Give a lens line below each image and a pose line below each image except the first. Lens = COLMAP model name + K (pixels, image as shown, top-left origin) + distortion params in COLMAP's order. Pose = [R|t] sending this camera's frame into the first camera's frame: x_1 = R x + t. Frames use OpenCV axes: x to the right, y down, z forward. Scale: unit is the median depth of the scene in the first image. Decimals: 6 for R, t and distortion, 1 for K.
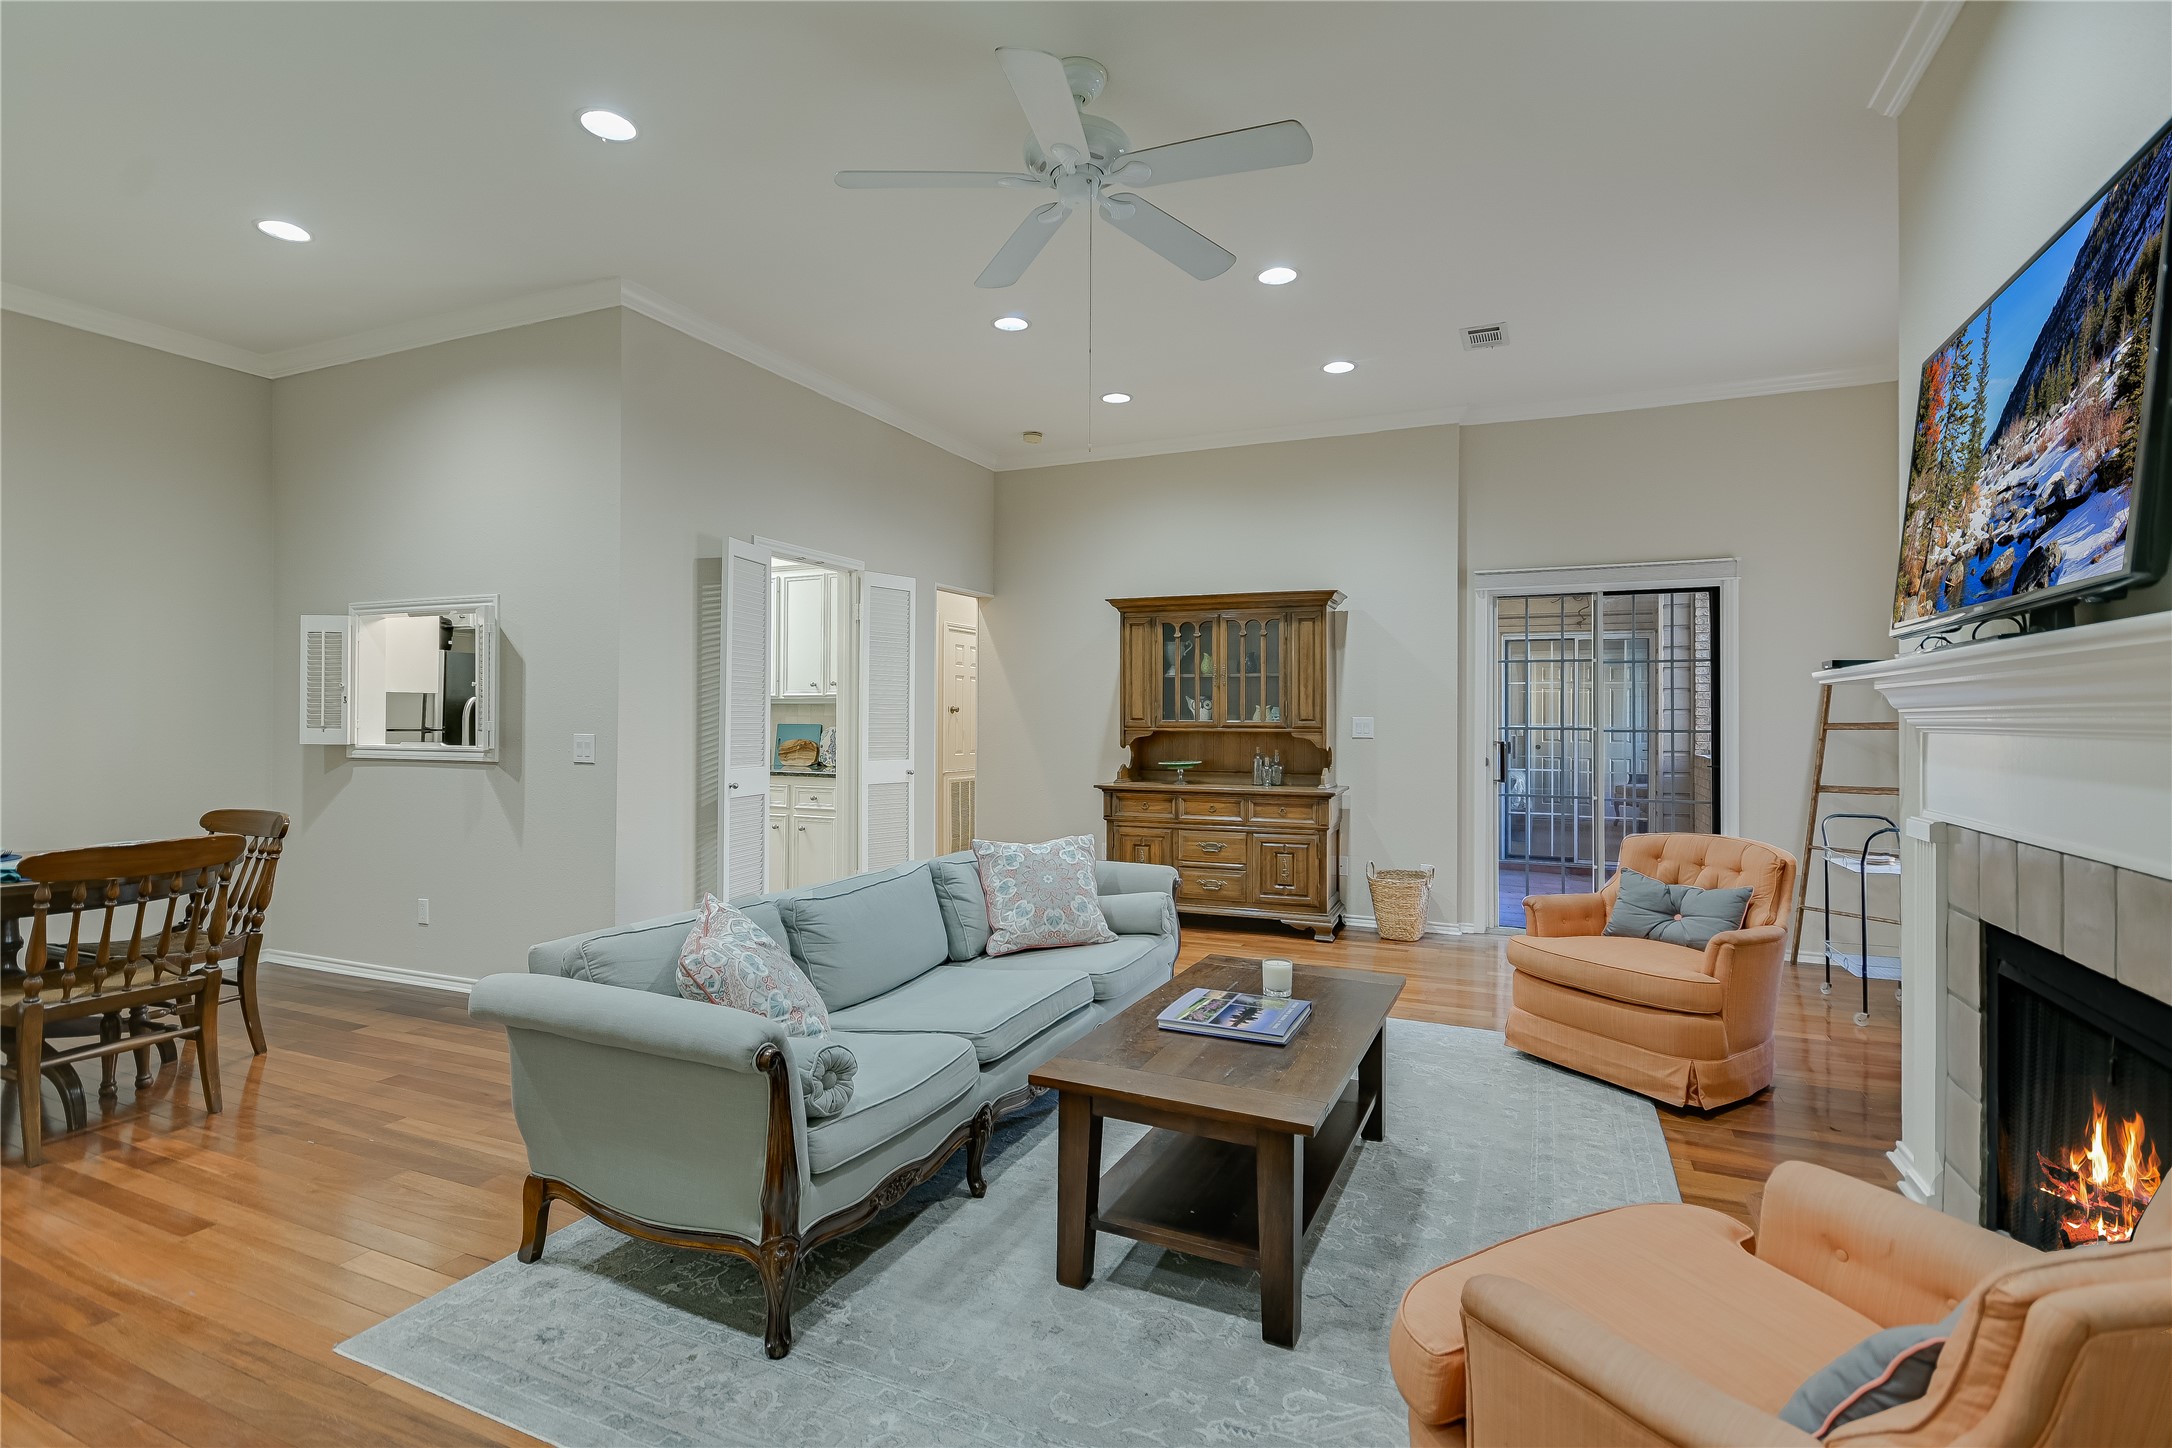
lens RADIAL K [[1040.2, 0, 1085.8], [0, 1040.2, 716.6], [0, 0, 1]] dist [0.018825, -0.000894]
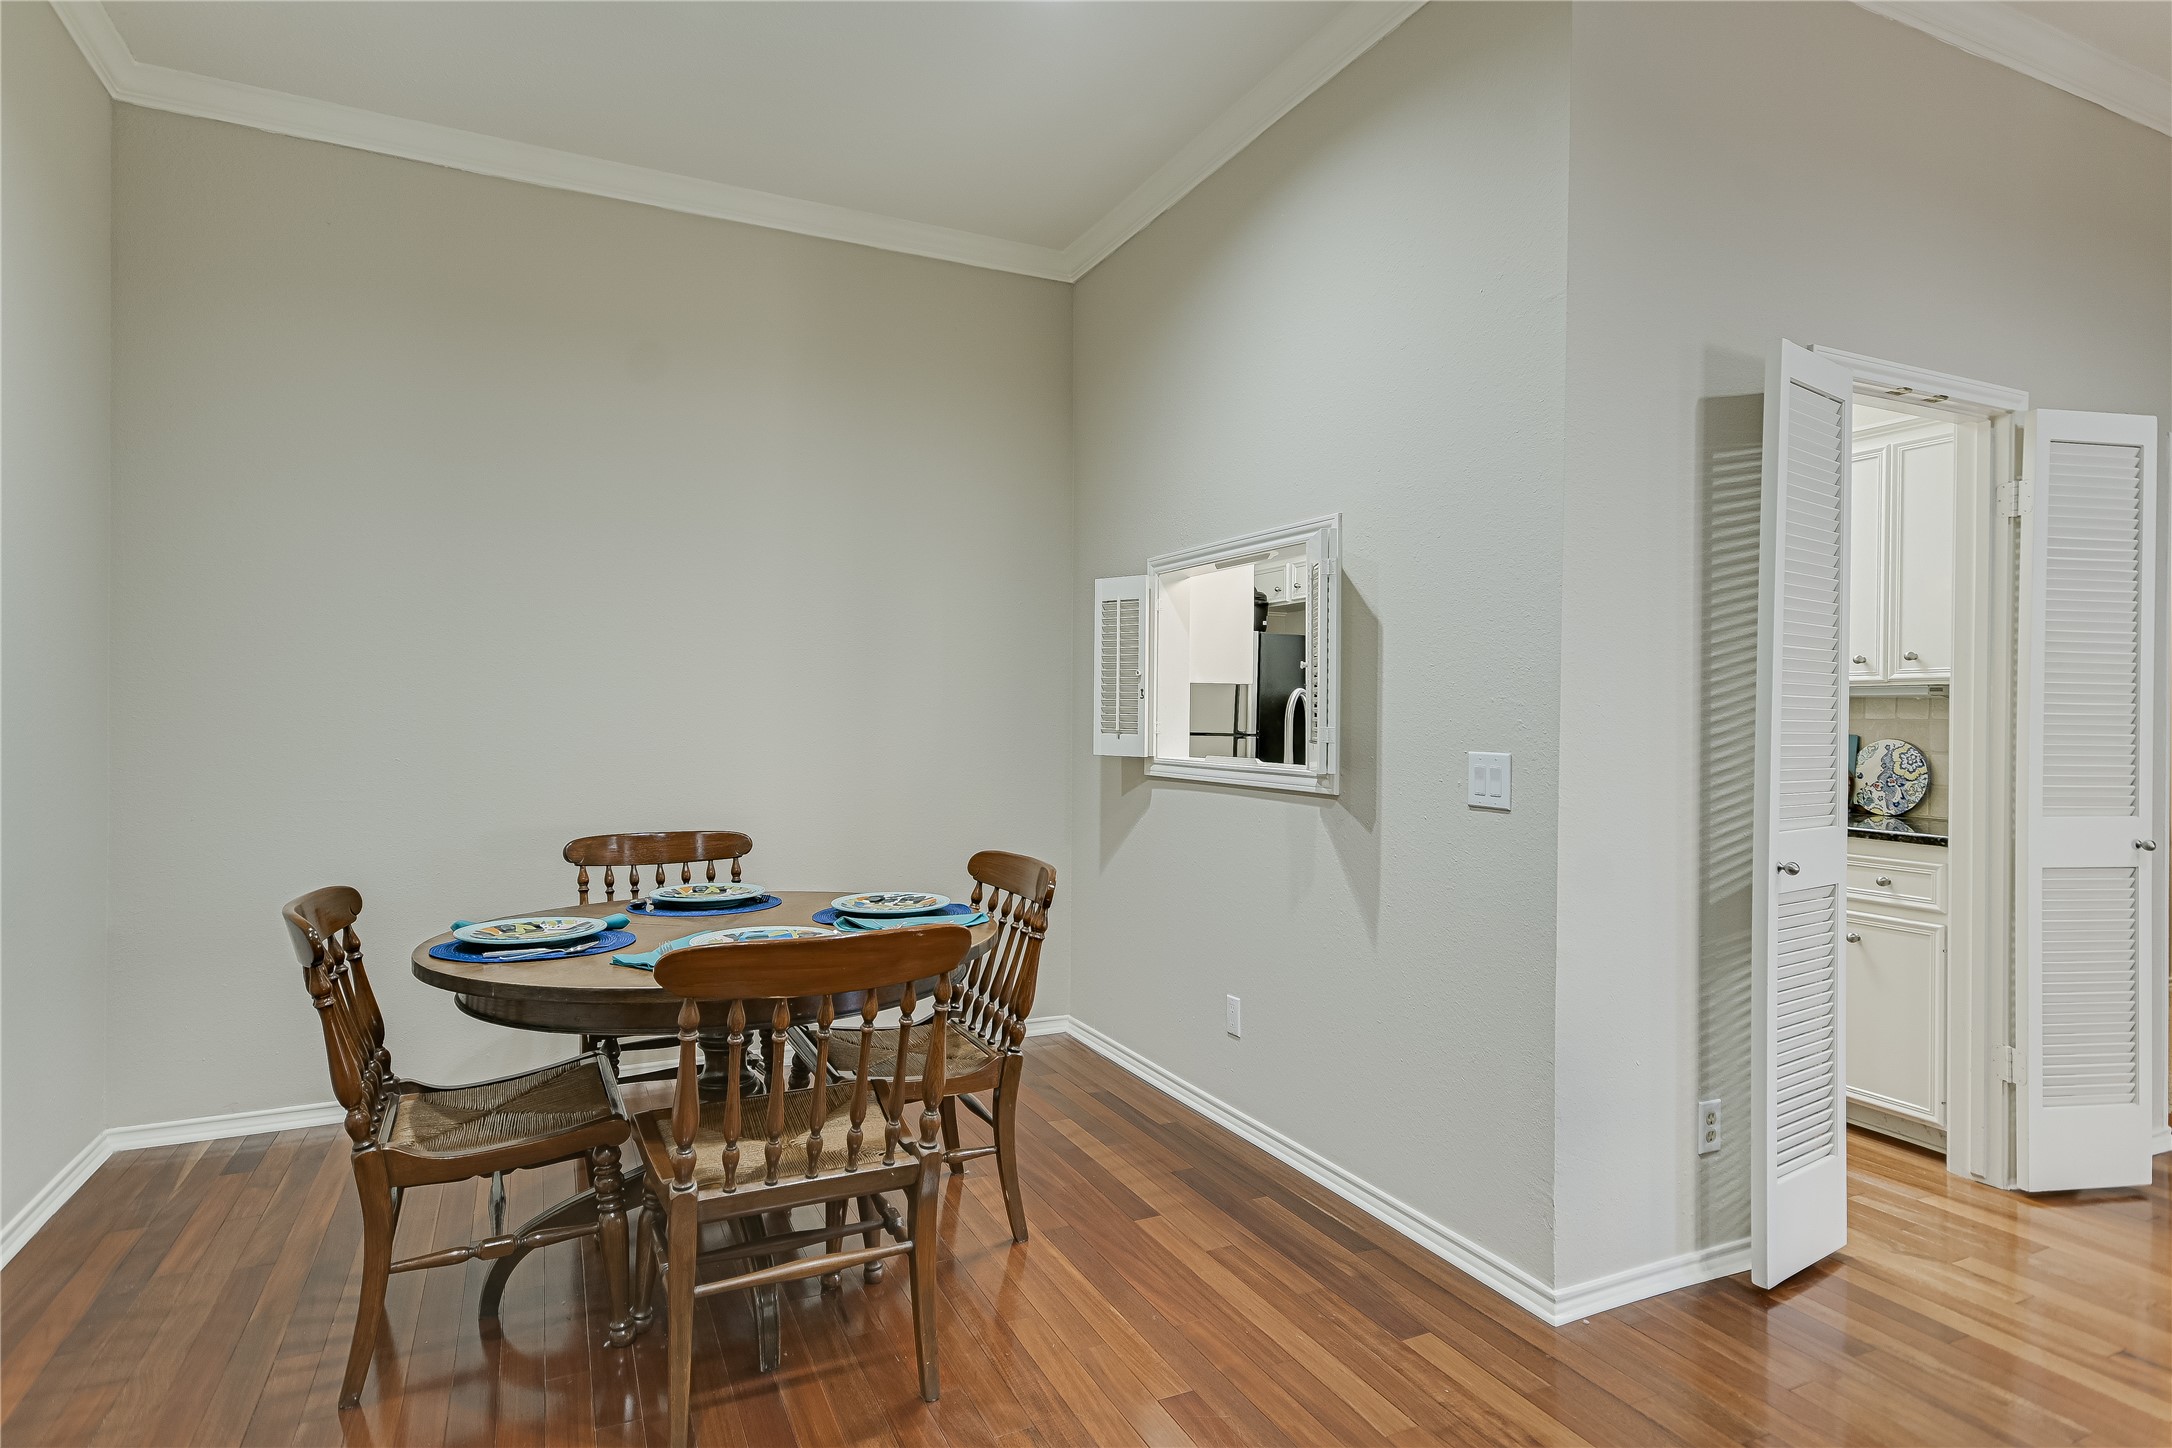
lens RADIAL K [[1149.0, 0, 1083.6], [0, 1149.0, 723.8], [0, 0, 1]] dist [0.003613, 0.000309]
pose [[0.766970, 0.007519, -0.641638, -0.236591], [-0.004325, 0.999969, 0.006548, -0.000853], [0.641668, -0.002247, 0.766979, 0.377662]]
